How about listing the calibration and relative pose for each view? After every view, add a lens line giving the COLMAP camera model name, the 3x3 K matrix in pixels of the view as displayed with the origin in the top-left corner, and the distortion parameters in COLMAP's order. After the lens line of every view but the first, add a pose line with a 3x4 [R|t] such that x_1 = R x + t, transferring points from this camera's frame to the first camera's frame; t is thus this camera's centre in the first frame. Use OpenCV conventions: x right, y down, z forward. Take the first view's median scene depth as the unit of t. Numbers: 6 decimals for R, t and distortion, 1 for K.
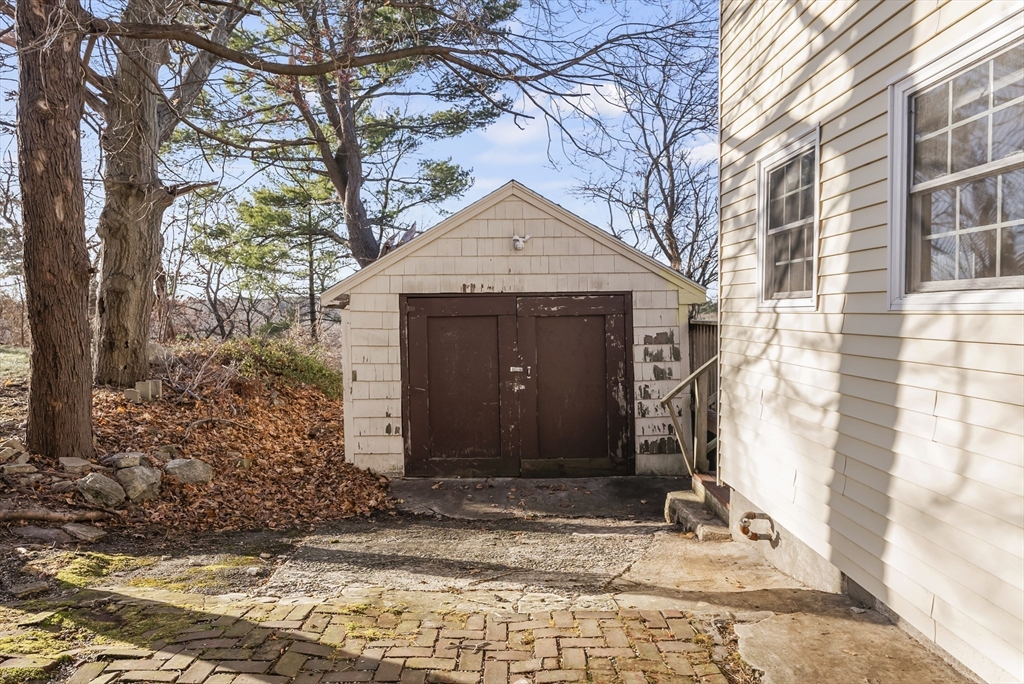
lens RADIAL K [[655.5, 0, 509.9], [0, 655.5, 340.2], [0, 0, 1]] dist [0.000988, -0.001467]
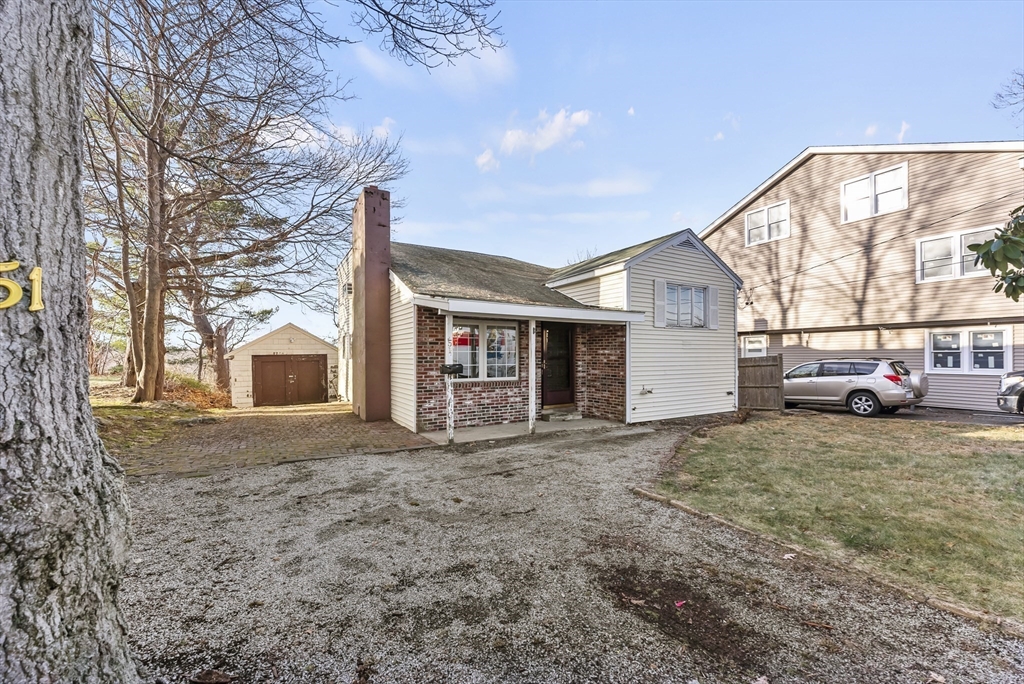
lens RADIAL K [[416.1, 0, 510.6], [0, 416.1, 349.6], [0, 0, 1]] dist [0.001269, 0.000247]
pose [[0.867521, 0.001352, 0.497399, -0.079246], [0.023494, 0.998769, -0.043692, 0.025902], [-0.496846, 0.049589, 0.866421, -1.513254]]
